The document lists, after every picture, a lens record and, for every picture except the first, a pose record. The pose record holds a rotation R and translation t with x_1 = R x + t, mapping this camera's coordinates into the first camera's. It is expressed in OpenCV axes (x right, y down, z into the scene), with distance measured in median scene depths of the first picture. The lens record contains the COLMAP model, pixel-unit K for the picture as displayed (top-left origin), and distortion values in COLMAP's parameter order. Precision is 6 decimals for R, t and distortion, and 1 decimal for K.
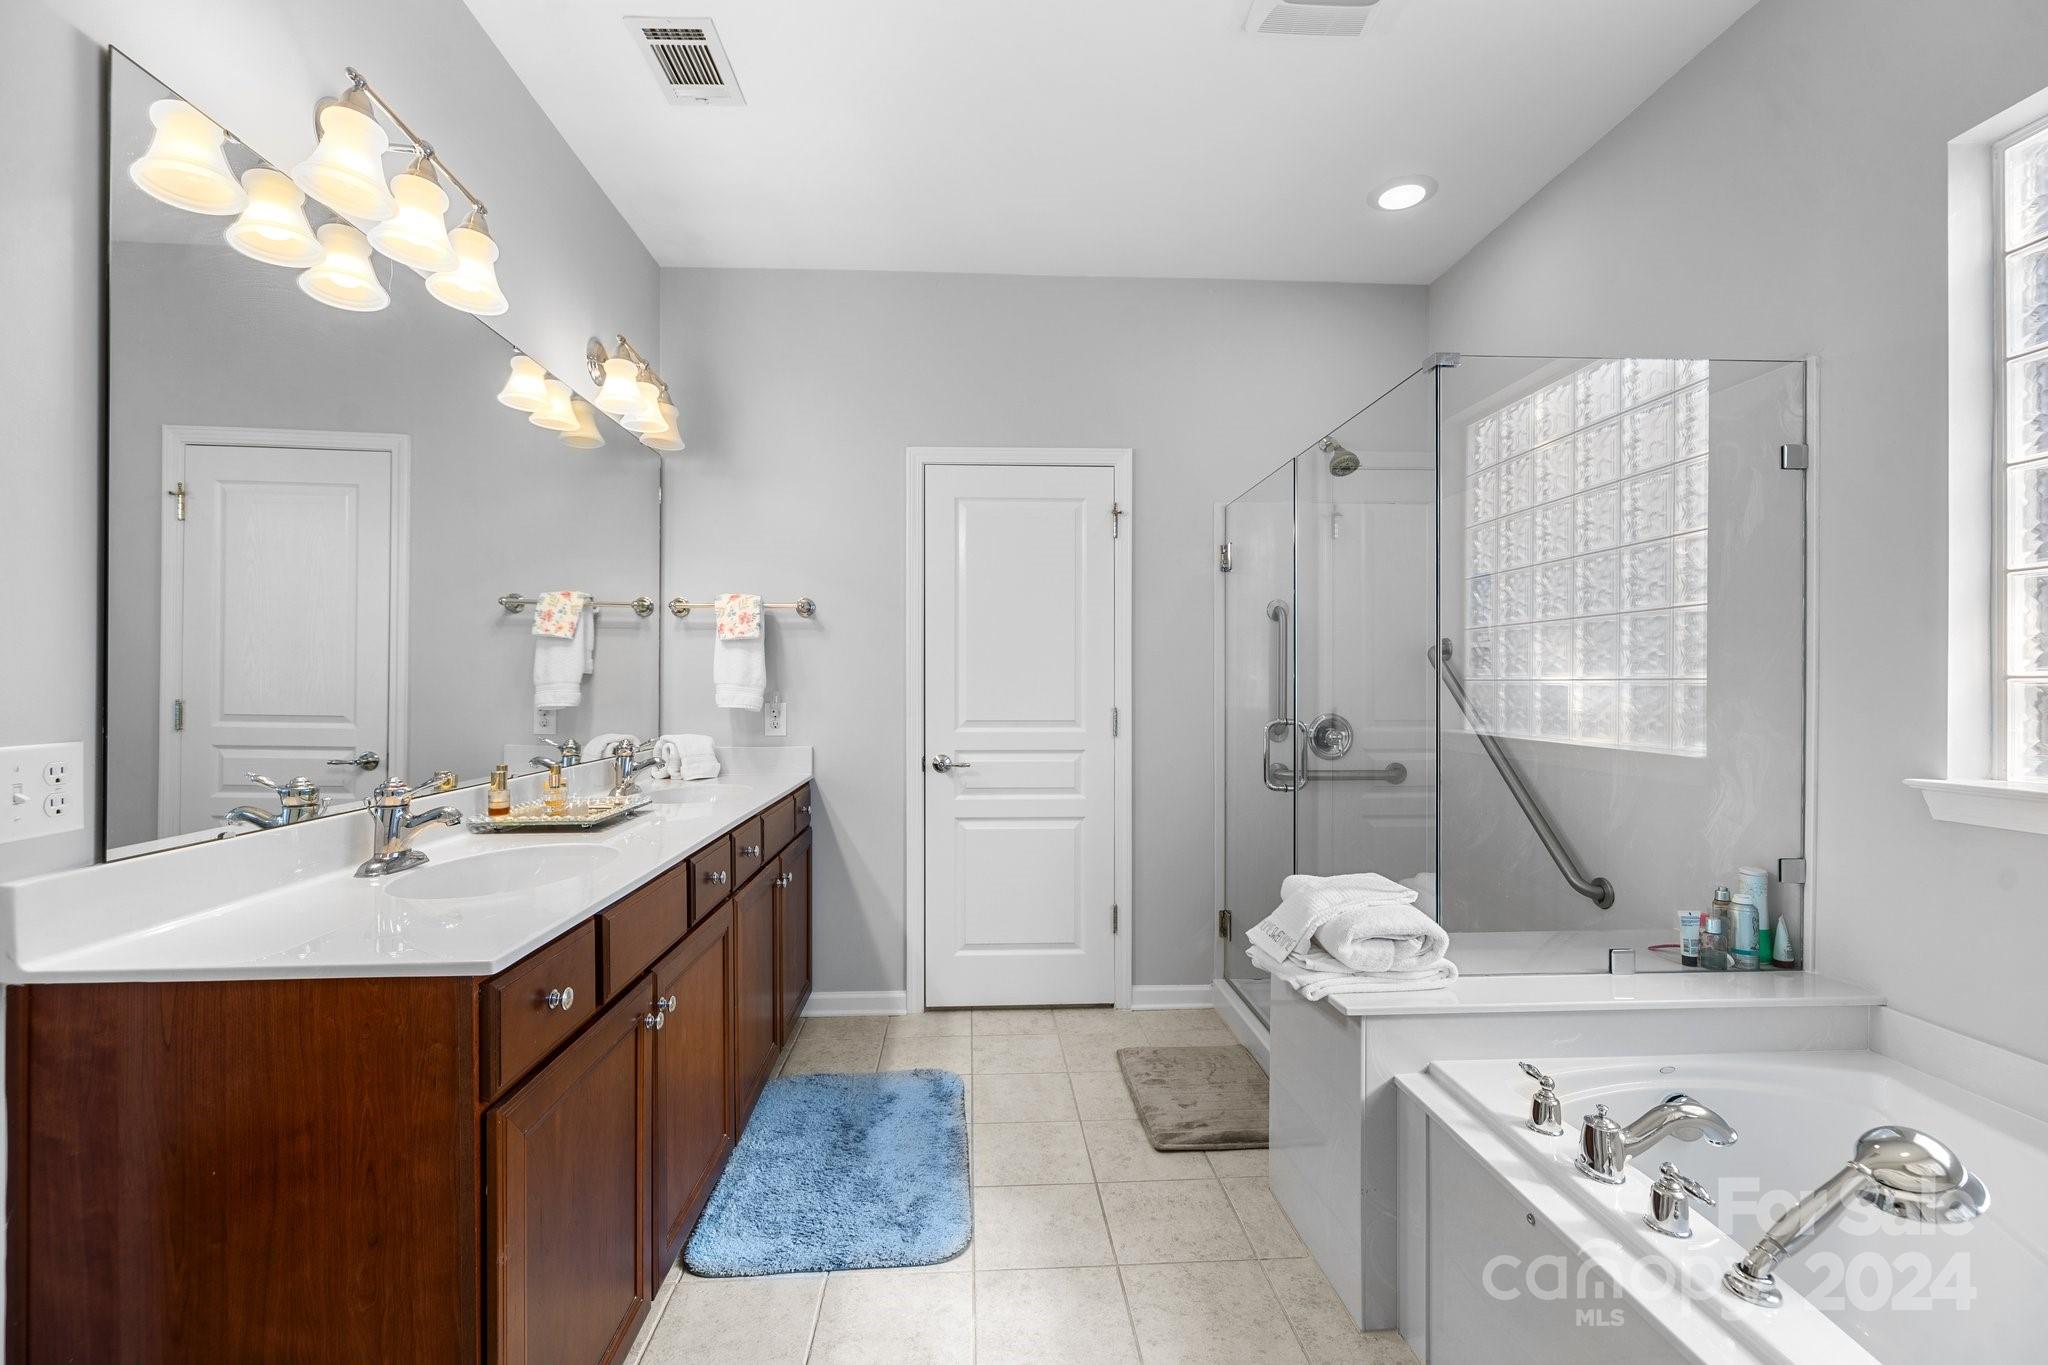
lens RADIAL K [[847.0, 0, 1022.3], [0, 847.0, 690.0], [0, 0, 1]] dist [-0.004697, -0.001308]
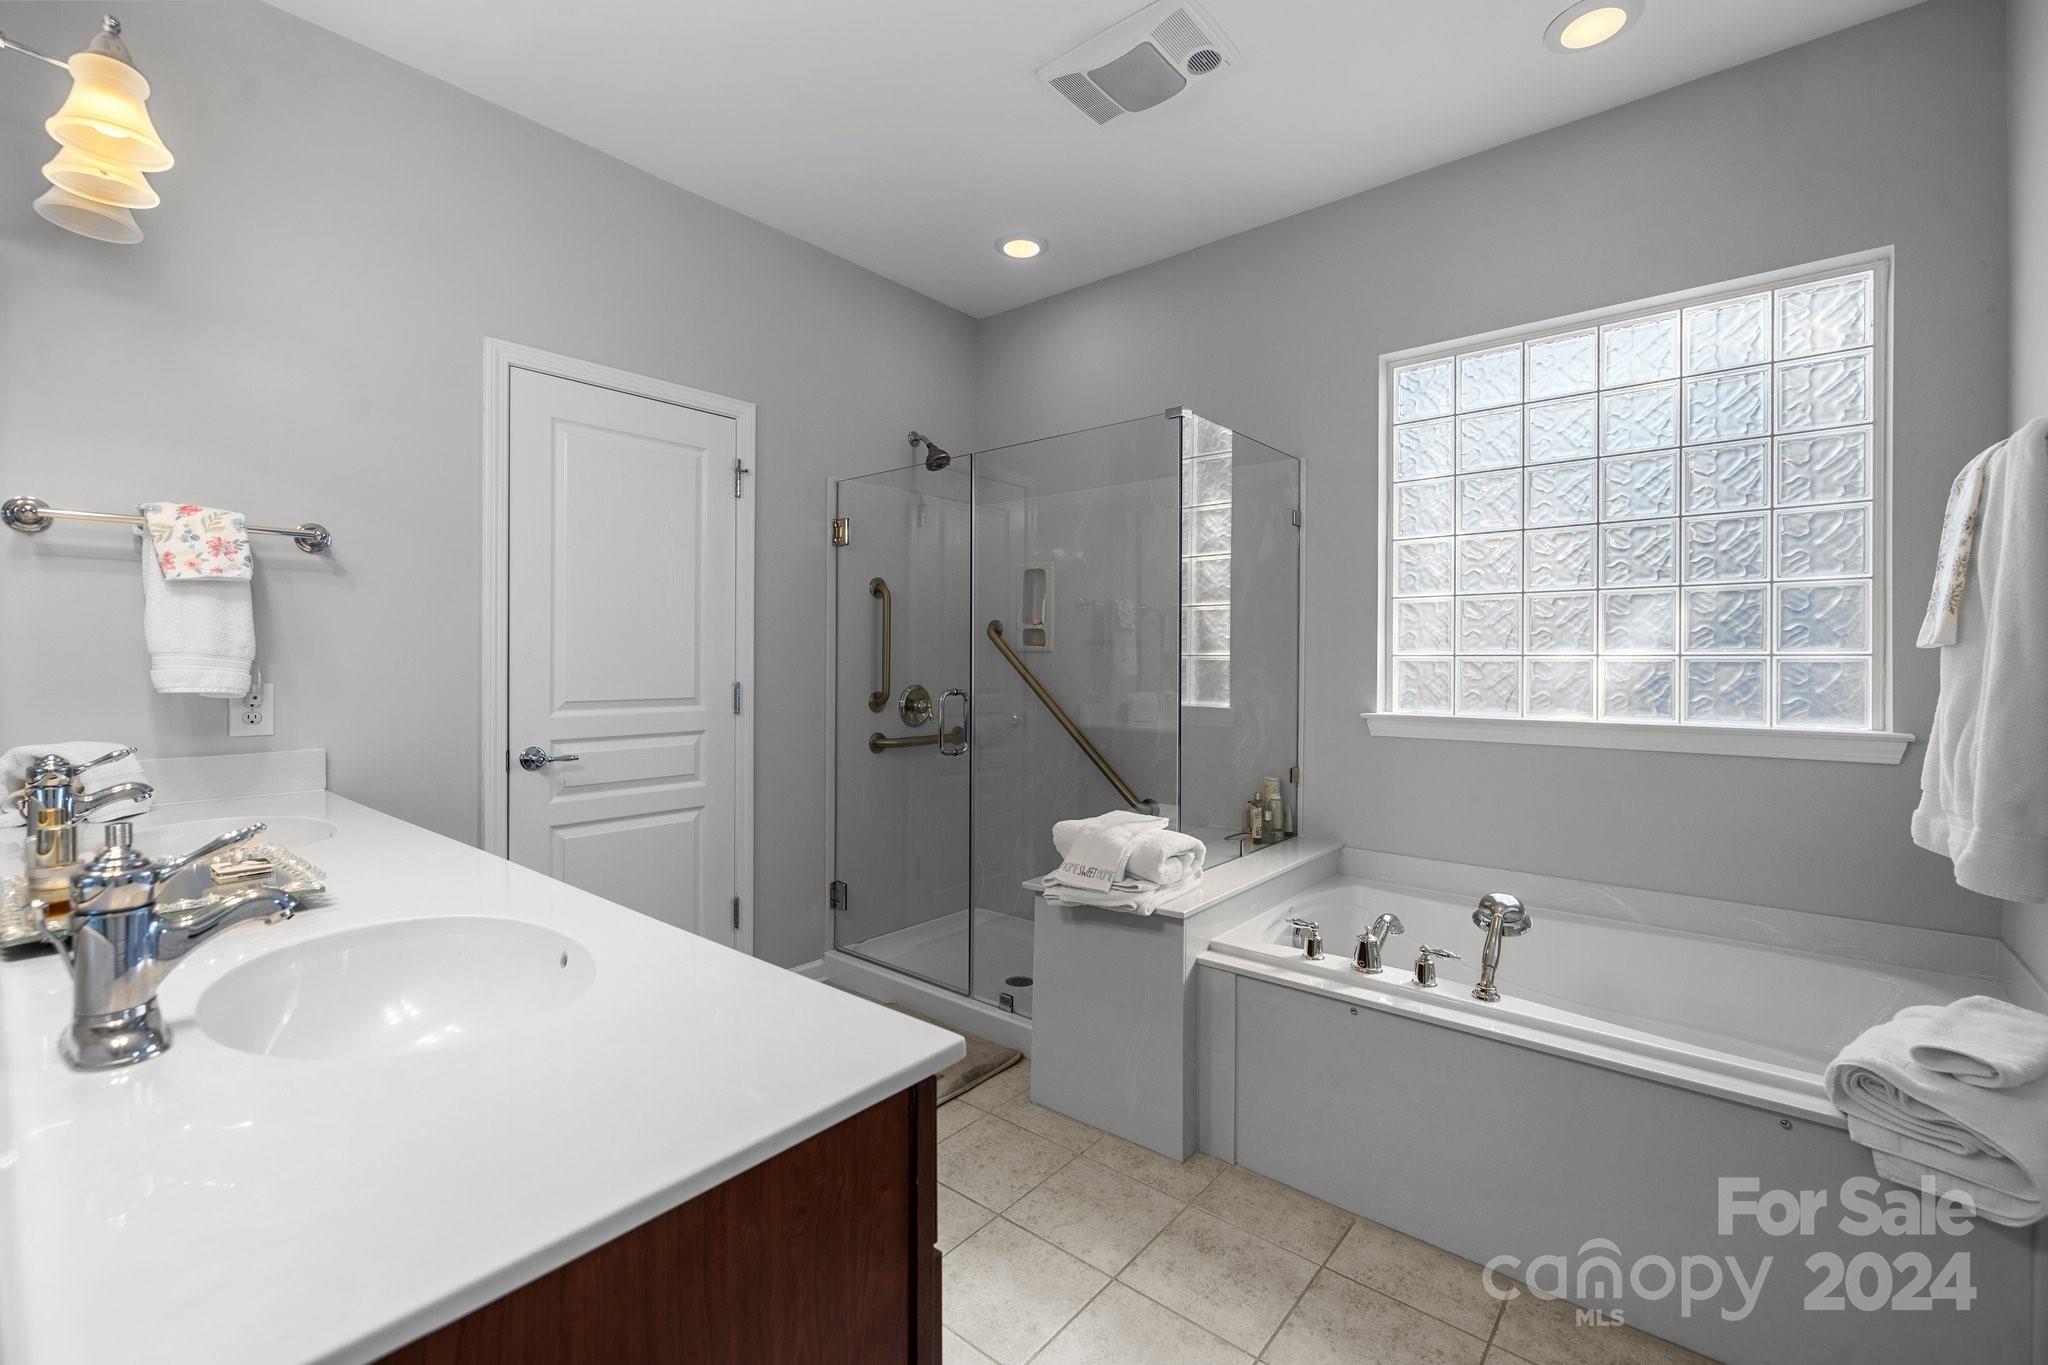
lens RADIAL K [[847.0, 0, 1022.0], [0, 847.0, 667.8], [0, 0, 1]] dist [-0.004697, -0.001308]
pose [[0.690884, -0.003801, 0.722956, -0.363057], [0.000303, 0.999988, 0.004969, 0.000337], [-0.722966, -0.003214, 0.690877, 0.152359]]
